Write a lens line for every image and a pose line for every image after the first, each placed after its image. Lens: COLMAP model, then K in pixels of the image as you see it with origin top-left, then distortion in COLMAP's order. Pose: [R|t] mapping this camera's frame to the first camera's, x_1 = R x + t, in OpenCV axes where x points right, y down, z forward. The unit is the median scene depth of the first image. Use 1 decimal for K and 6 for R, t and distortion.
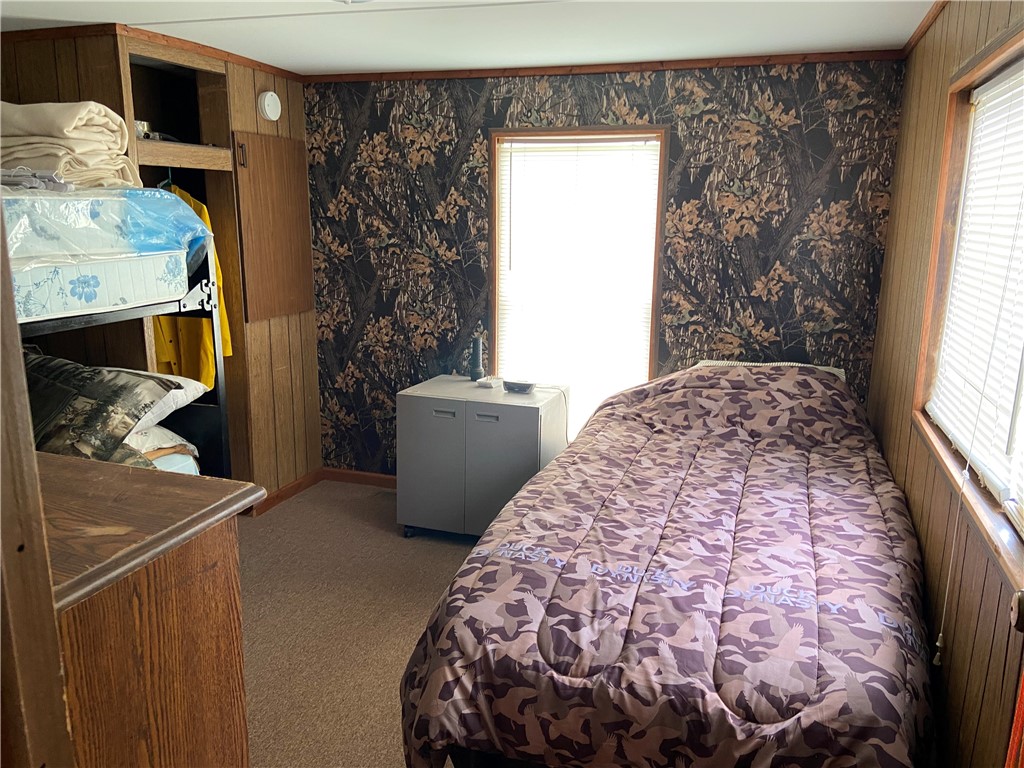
lens RADIAL K [[772.7, 0, 515.2], [0, 772.7, 378.4], [0, 0, 1]] dist [0.130476, -0.172554]
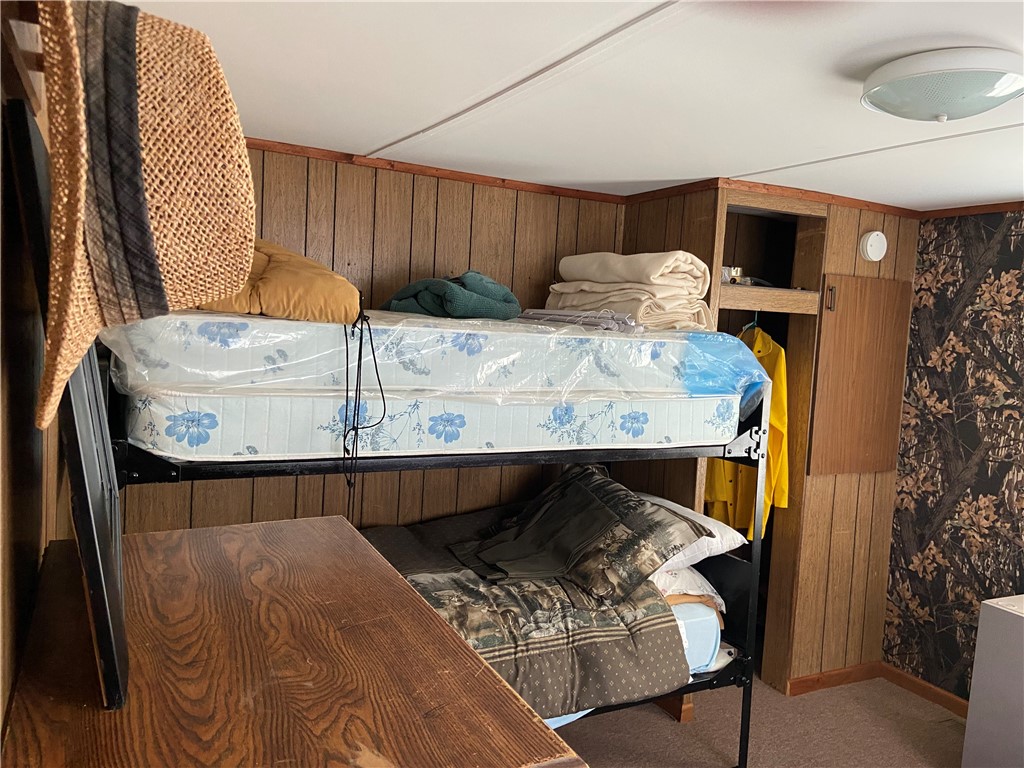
lens RADIAL K [[772.7, 0, 515.2], [0, 772.7, 378.4], [0, 0, 1]] dist [0.130476, -0.172554]
pose [[0.727716, 0.078454, -0.681376, 0.023632], [-0.193068, 0.976697, -0.093741, -0.032855], [0.658144, 0.199769, 0.725905, 0.101935]]
